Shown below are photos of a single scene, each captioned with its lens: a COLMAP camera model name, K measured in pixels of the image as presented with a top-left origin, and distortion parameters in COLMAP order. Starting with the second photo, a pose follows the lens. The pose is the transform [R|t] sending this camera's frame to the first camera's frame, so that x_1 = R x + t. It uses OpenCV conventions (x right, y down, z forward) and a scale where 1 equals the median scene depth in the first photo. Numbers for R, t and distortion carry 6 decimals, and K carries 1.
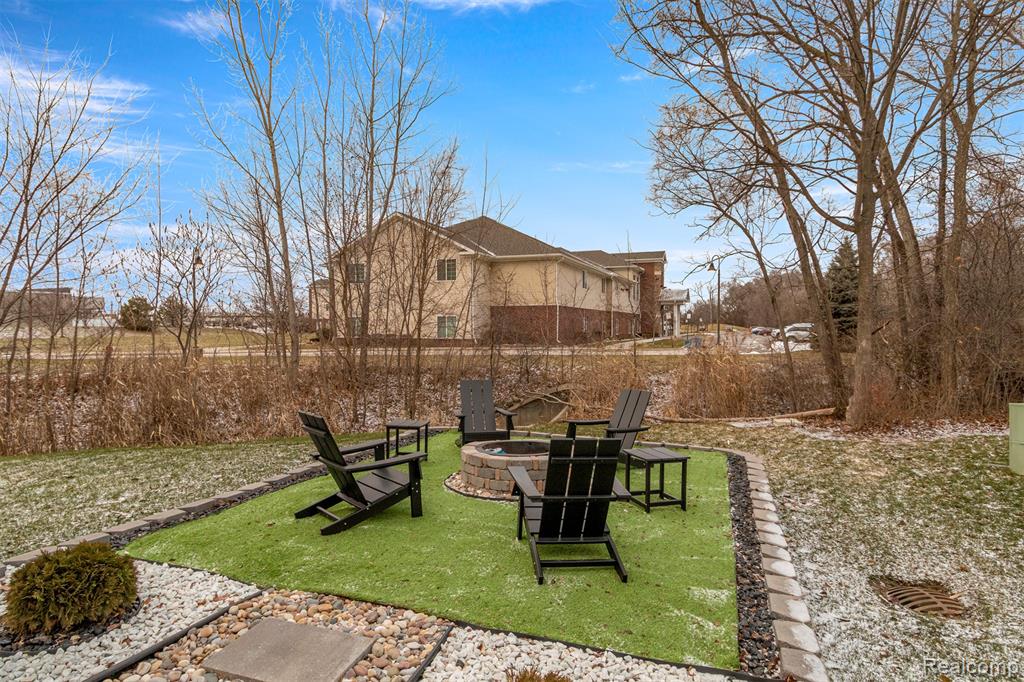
lens RADIAL K [[581.3, 0, 510.4], [0, 581.3, 330.1], [0, 0, 1]] dist [0.003584, 0.000206]
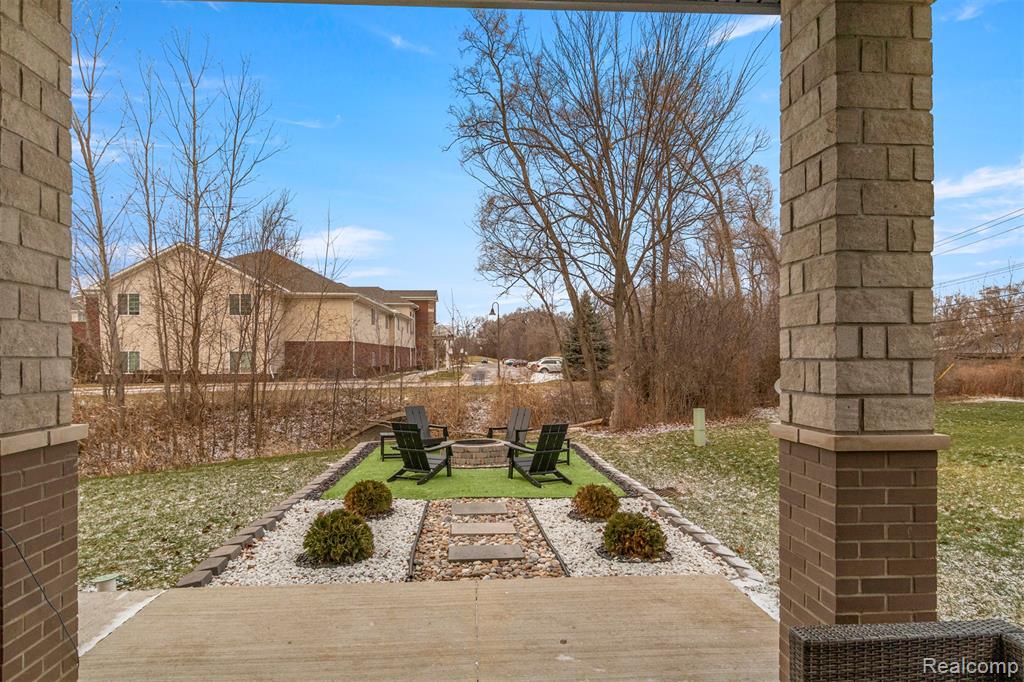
lens RADIAL K [[581.3, 0, 510.4], [0, 581.3, 330.1], [0, 0, 1]] dist [0.003584, 0.000206]
pose [[0.914656, 0.018055, 0.403830, -0.155598], [0.003411, 0.998622, -0.052374, -0.010796], [-0.404219, 0.049282, 0.913334, -0.169828]]
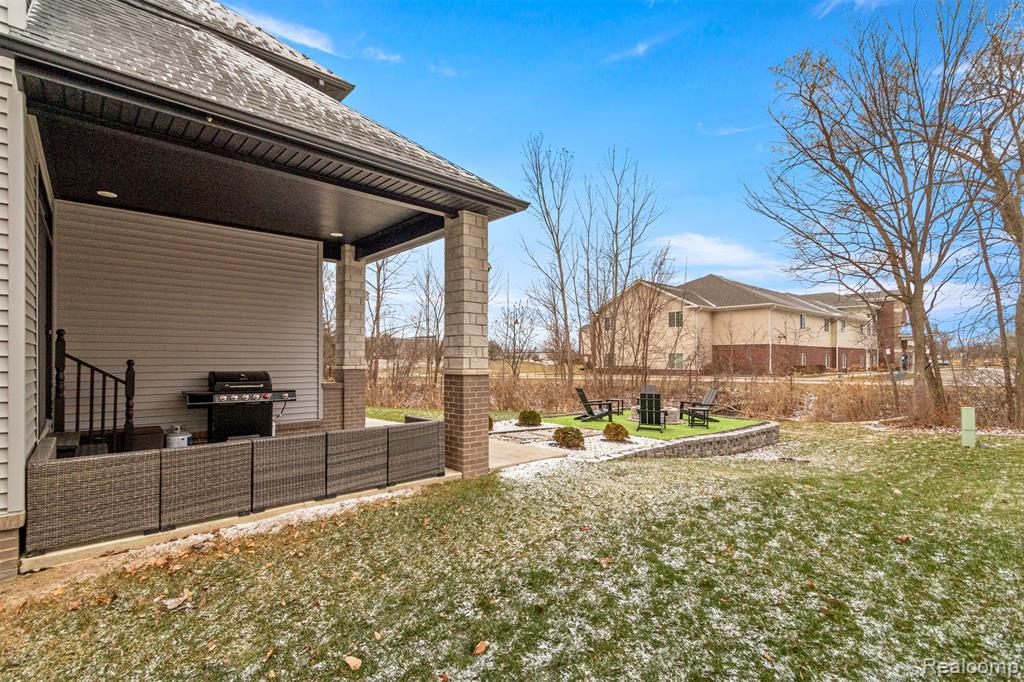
lens RADIAL K [[494.9, 0, 506.7], [0, 494.9, 352.3], [0, 0, 1]] dist [0.014746, 0.000036]
pose [[0.887708, -0.004470, -0.460384, 0.125884], [-0.005621, 0.999773, -0.020545, -0.001407], [0.460372, 0.020826, 0.887482, -0.361385]]
